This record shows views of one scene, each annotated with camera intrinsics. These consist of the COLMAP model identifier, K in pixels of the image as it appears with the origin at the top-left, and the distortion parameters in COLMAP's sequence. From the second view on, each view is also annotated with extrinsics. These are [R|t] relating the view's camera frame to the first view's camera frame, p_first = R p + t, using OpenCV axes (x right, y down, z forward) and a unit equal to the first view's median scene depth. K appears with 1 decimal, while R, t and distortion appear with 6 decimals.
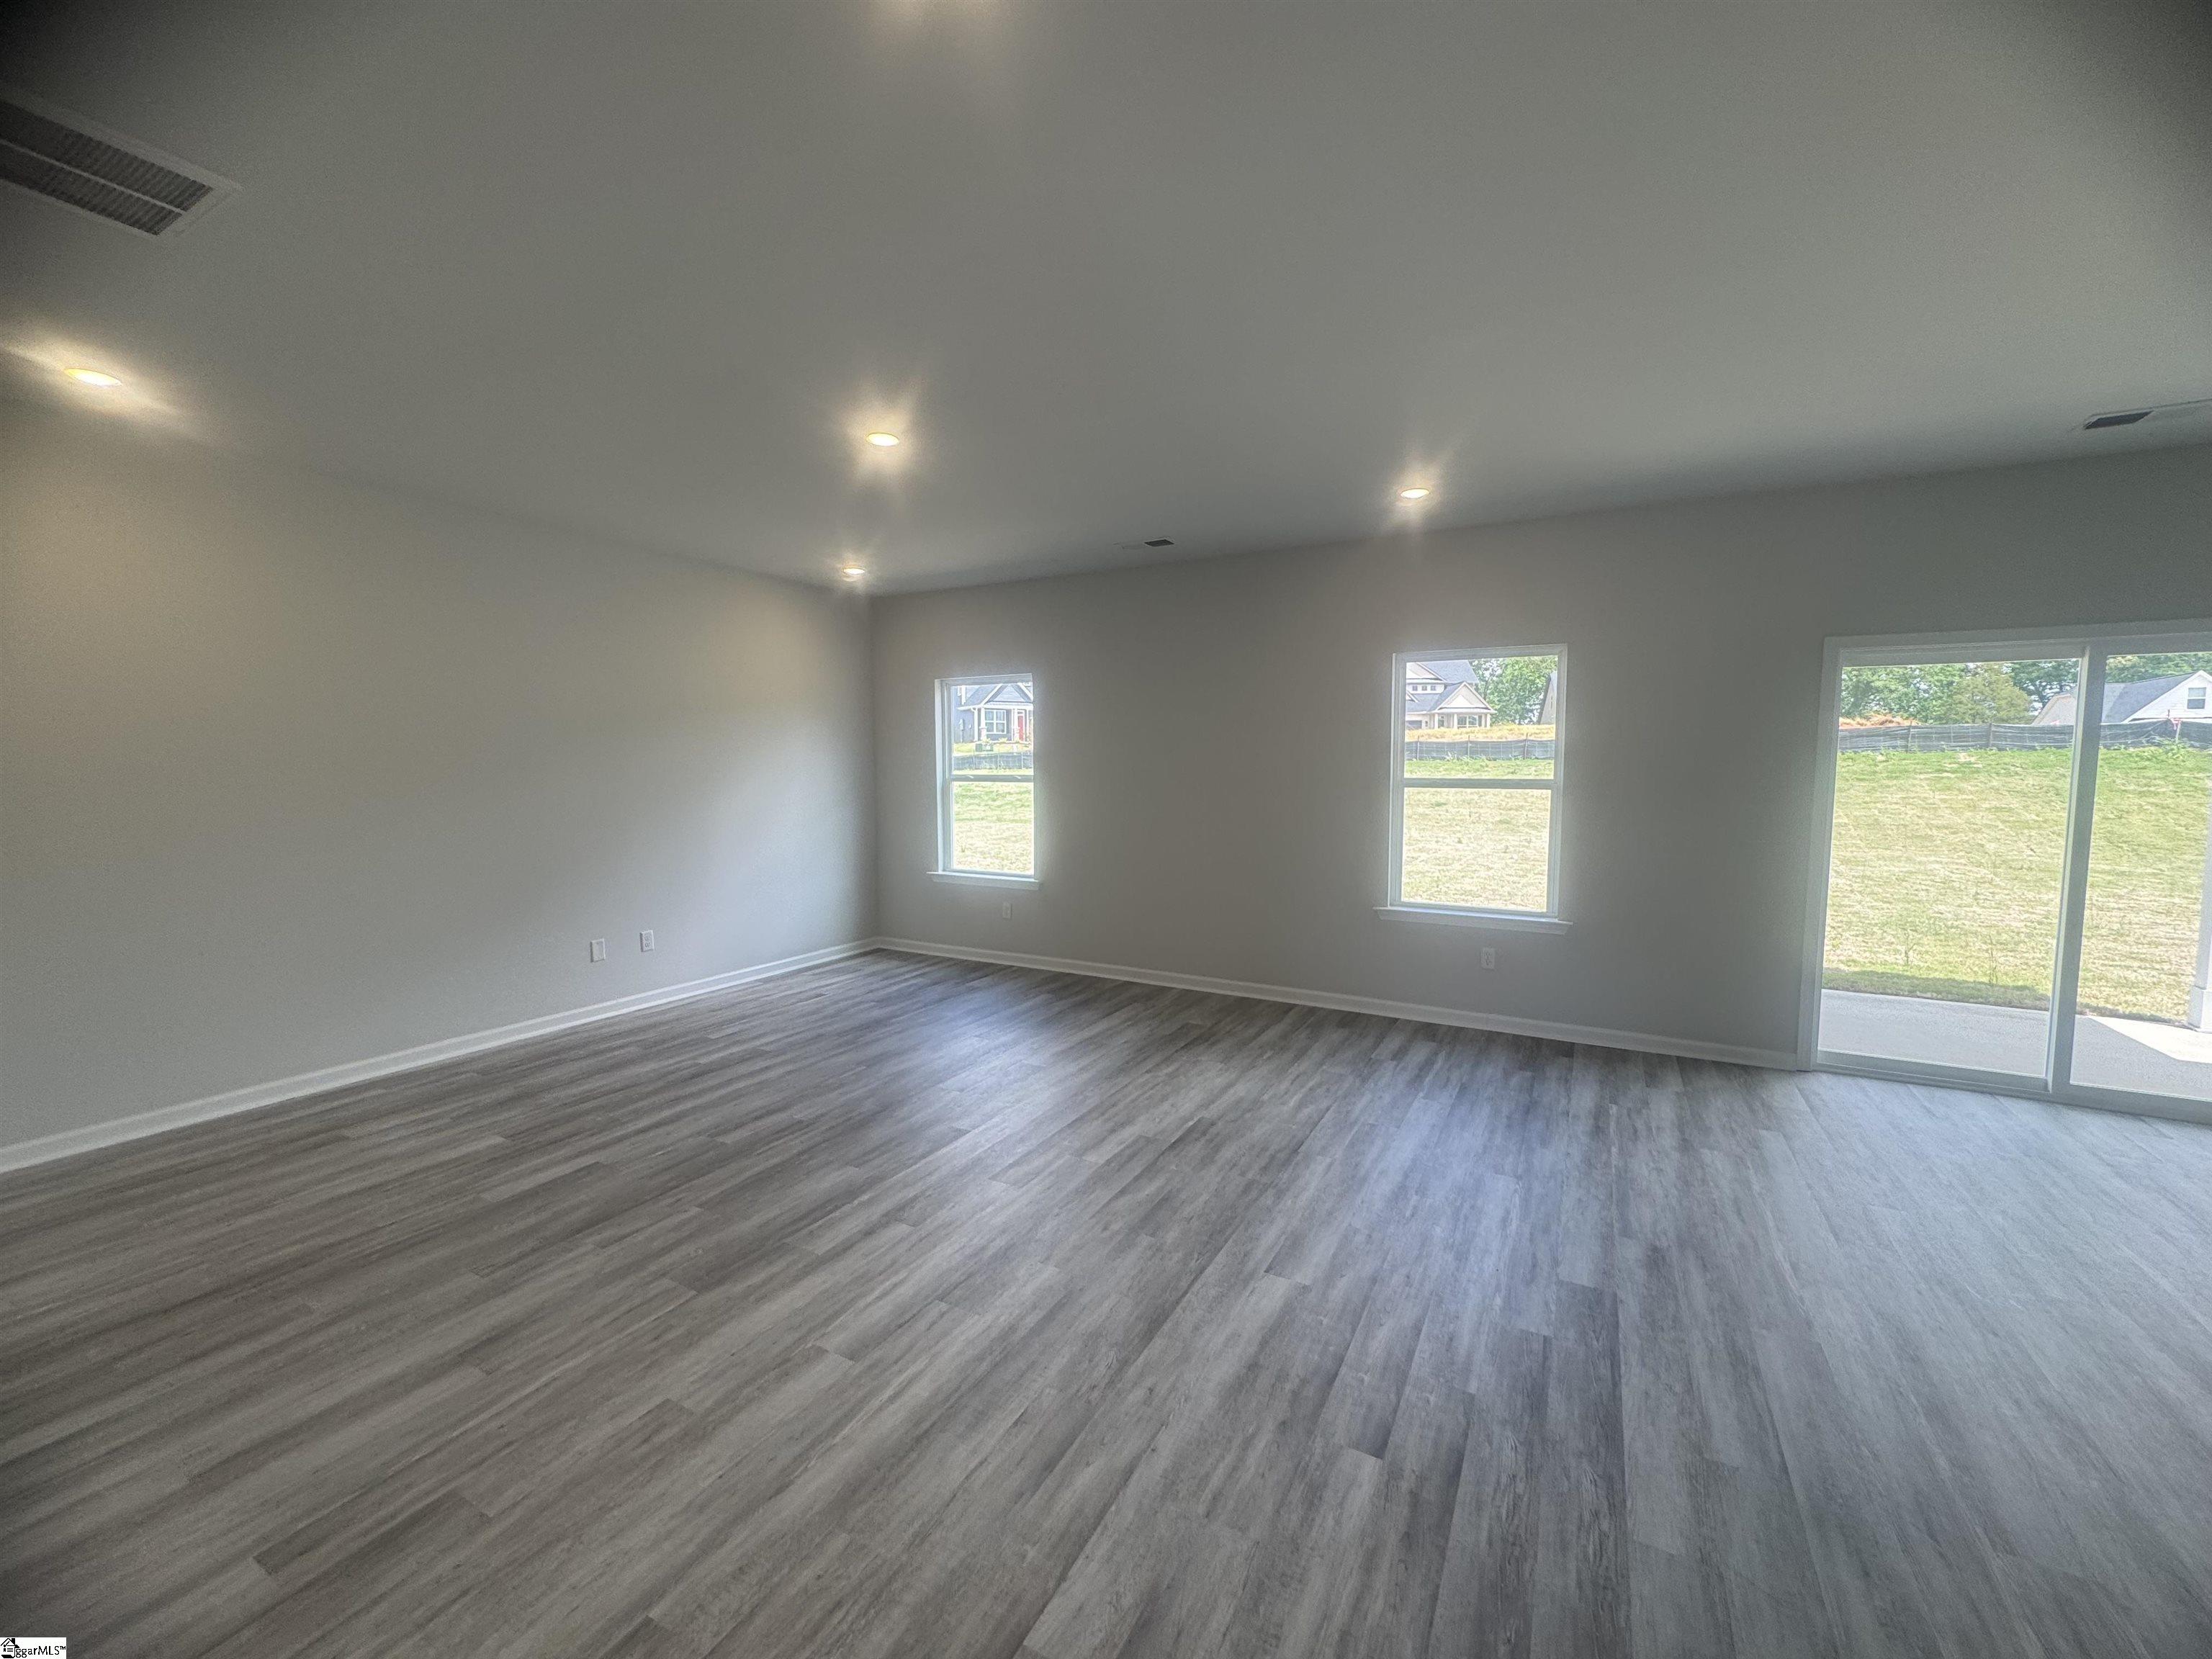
lens RADIAL K [[886.0, 0, 1106.0], [0, 886.0, 829.5], [0, 0, 1]] dist [0.000504, 0.000173]
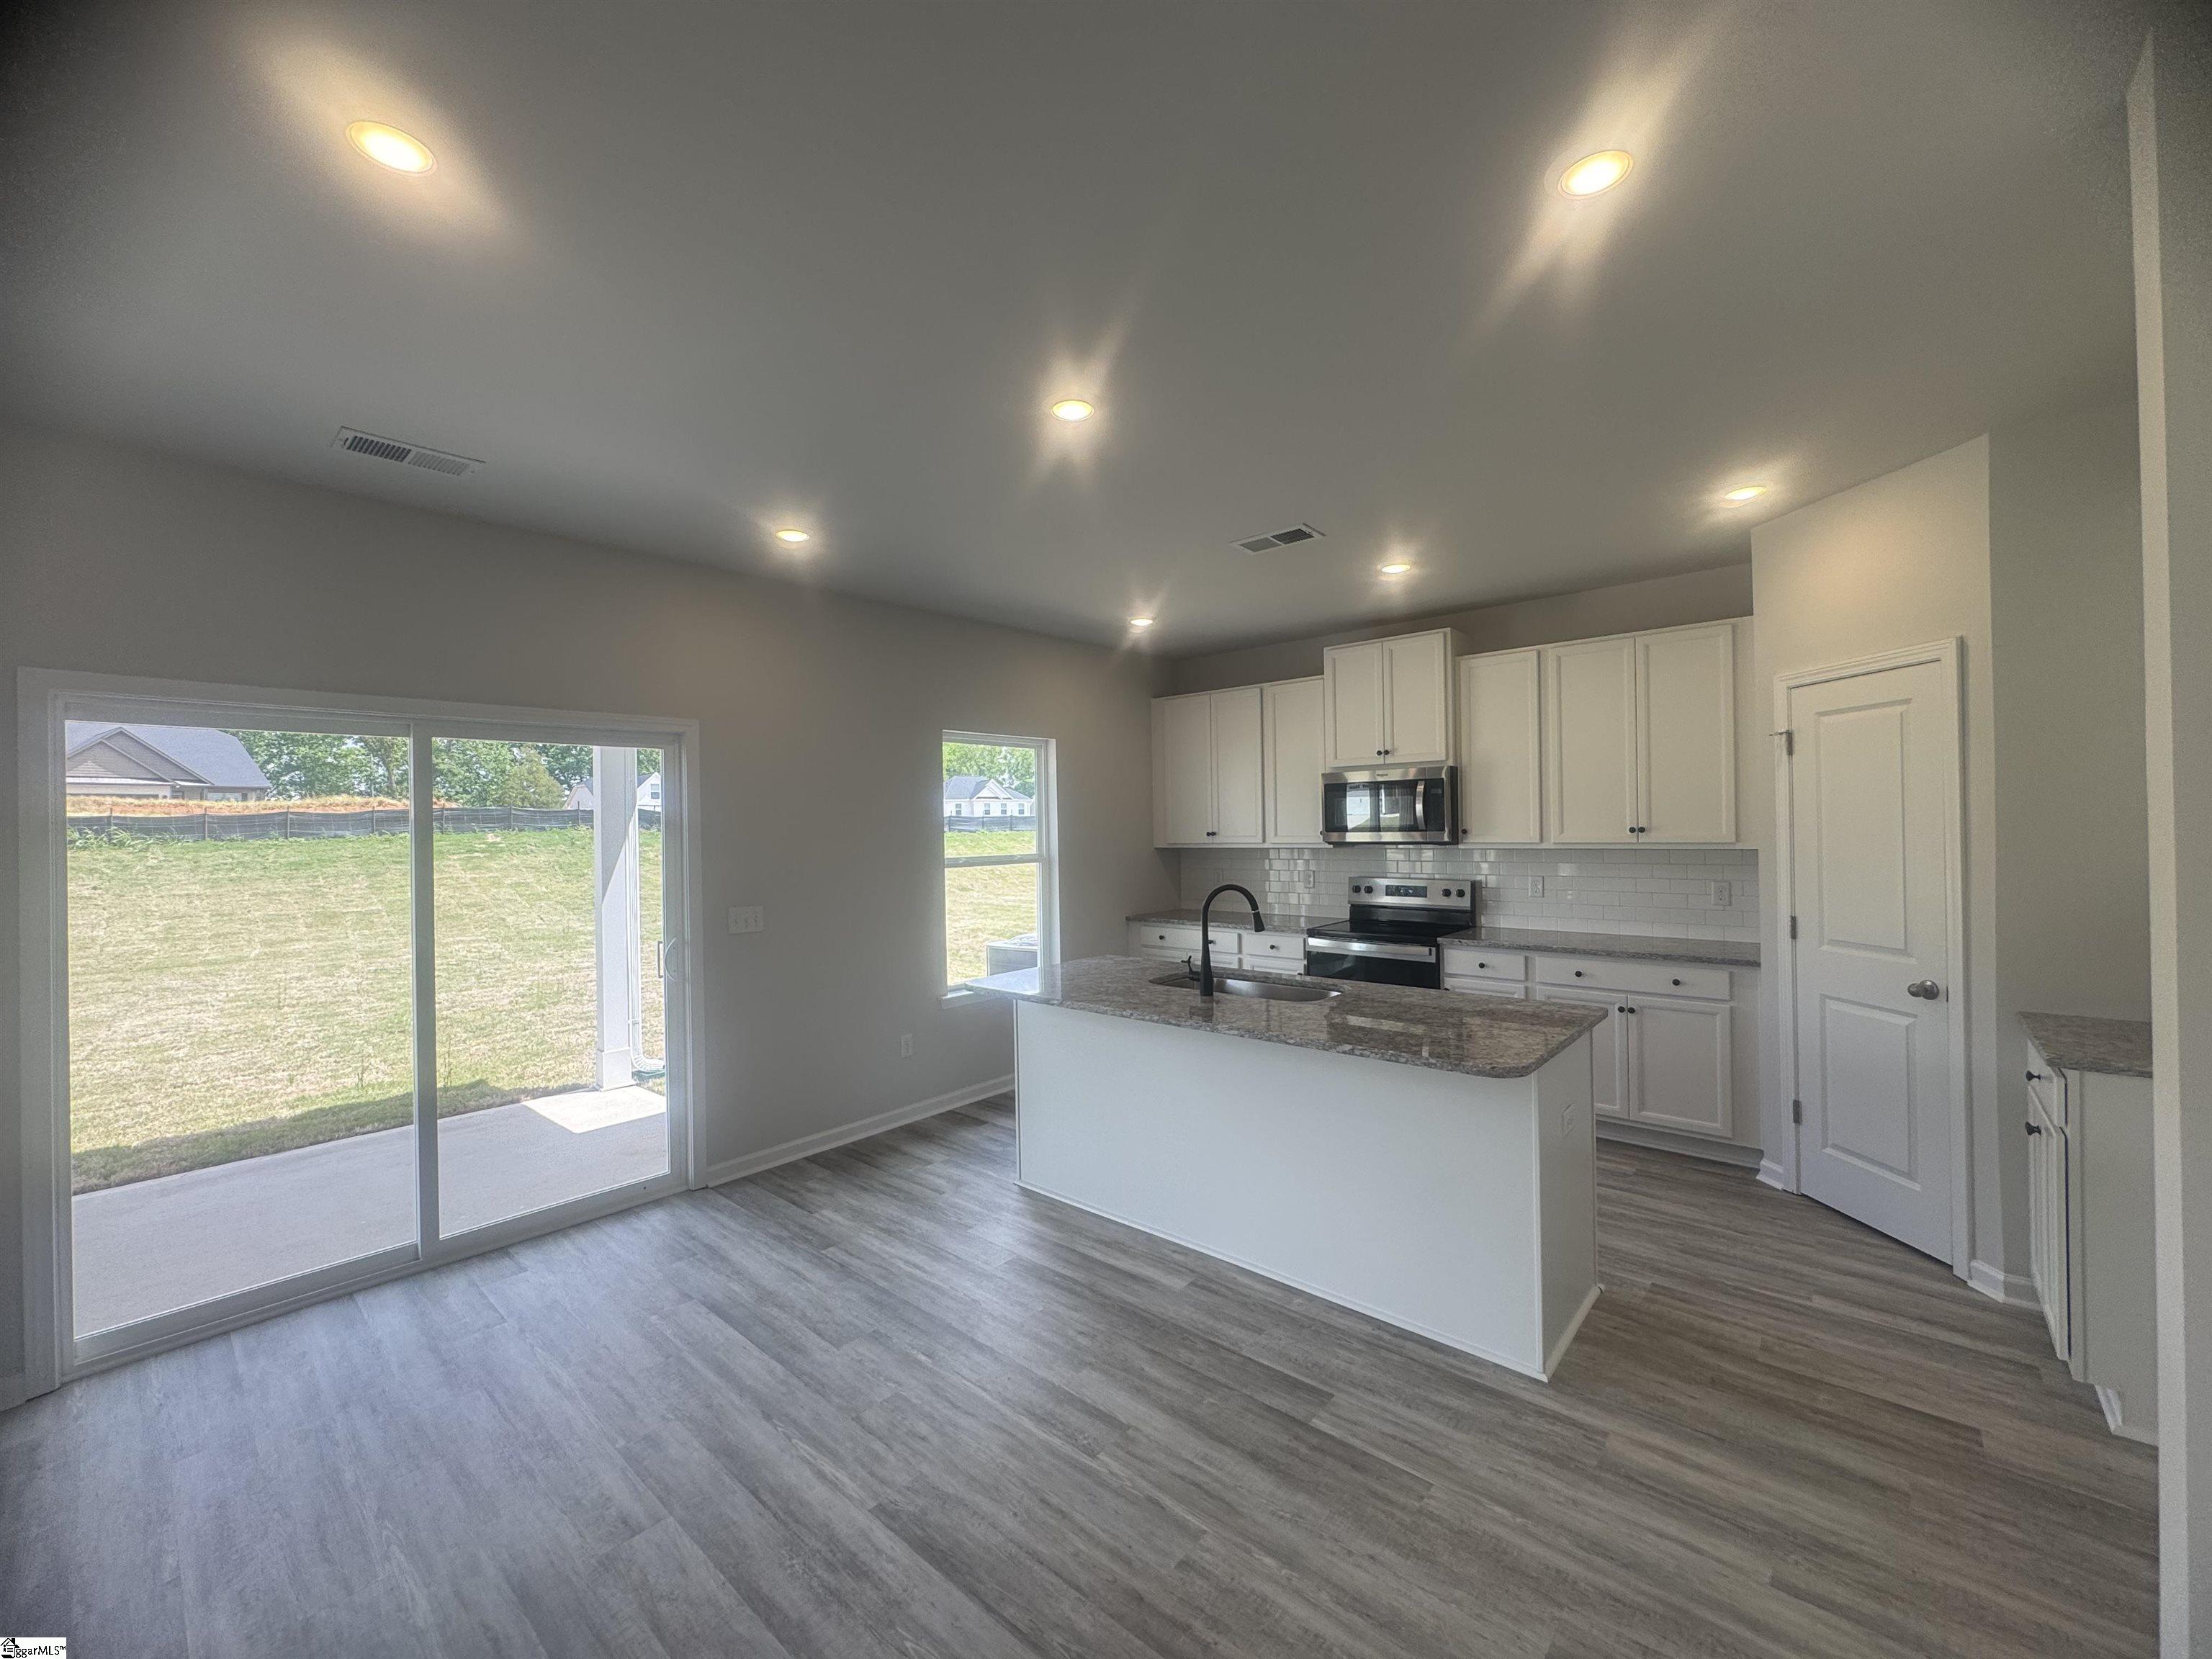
lens RADIAL K [[886.0, 0, 1106.0], [0, 886.0, 829.5], [0, 0, 1]] dist [0.000504, 0.000173]
pose [[0.219333, -0.005941, 0.975632, 0.242142], [0.093243, 0.995532, -0.014900, -0.017091], [-0.971184, 0.094239, 0.218907, 0.099048]]
